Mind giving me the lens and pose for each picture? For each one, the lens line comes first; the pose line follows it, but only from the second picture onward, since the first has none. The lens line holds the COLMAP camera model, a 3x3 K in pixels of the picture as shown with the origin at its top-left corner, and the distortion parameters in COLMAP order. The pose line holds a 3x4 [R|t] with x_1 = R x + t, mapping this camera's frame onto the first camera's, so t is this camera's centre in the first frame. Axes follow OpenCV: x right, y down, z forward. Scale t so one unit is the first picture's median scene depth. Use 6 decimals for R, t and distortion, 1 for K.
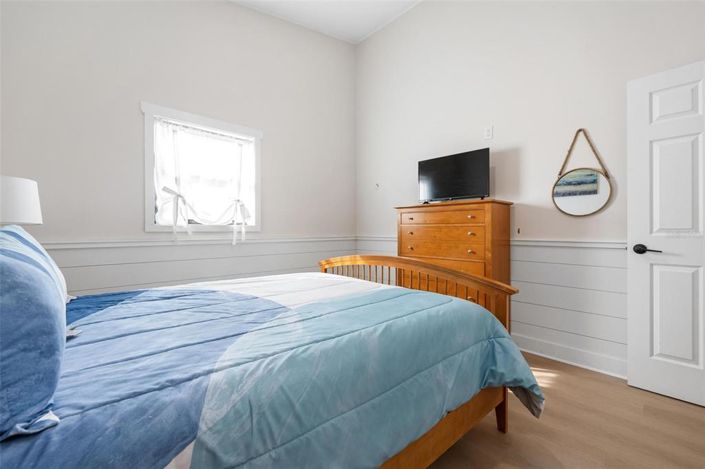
lens RADIAL K [[295.0, 0, 349.9], [0, 295.0, 233.7], [0, 0, 1]] dist [-0.000331, -0.000037]
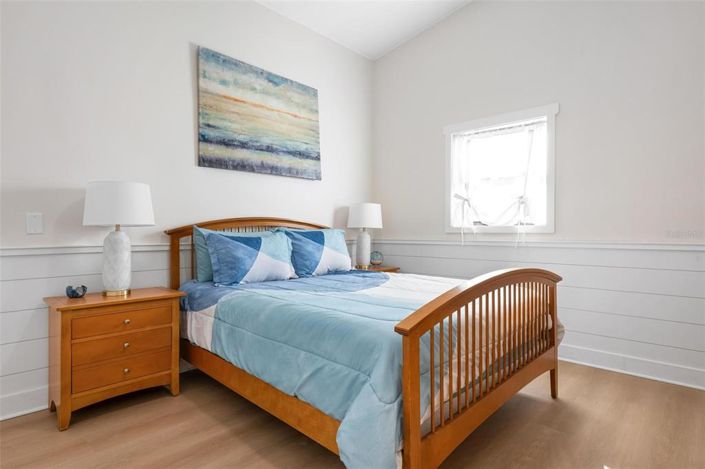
lens RADIAL K [[375.2, 0, 356.1], [0, 375.2, 230.3], [0, 0, 1]] dist [0.002435, 0.001268]
pose [[0.086625, 0.001765, -0.996239, 0.799884], [-0.006717, 0.999977, 0.001187, -0.014730], [0.996218, 0.006589, 0.086635, 0.488877]]
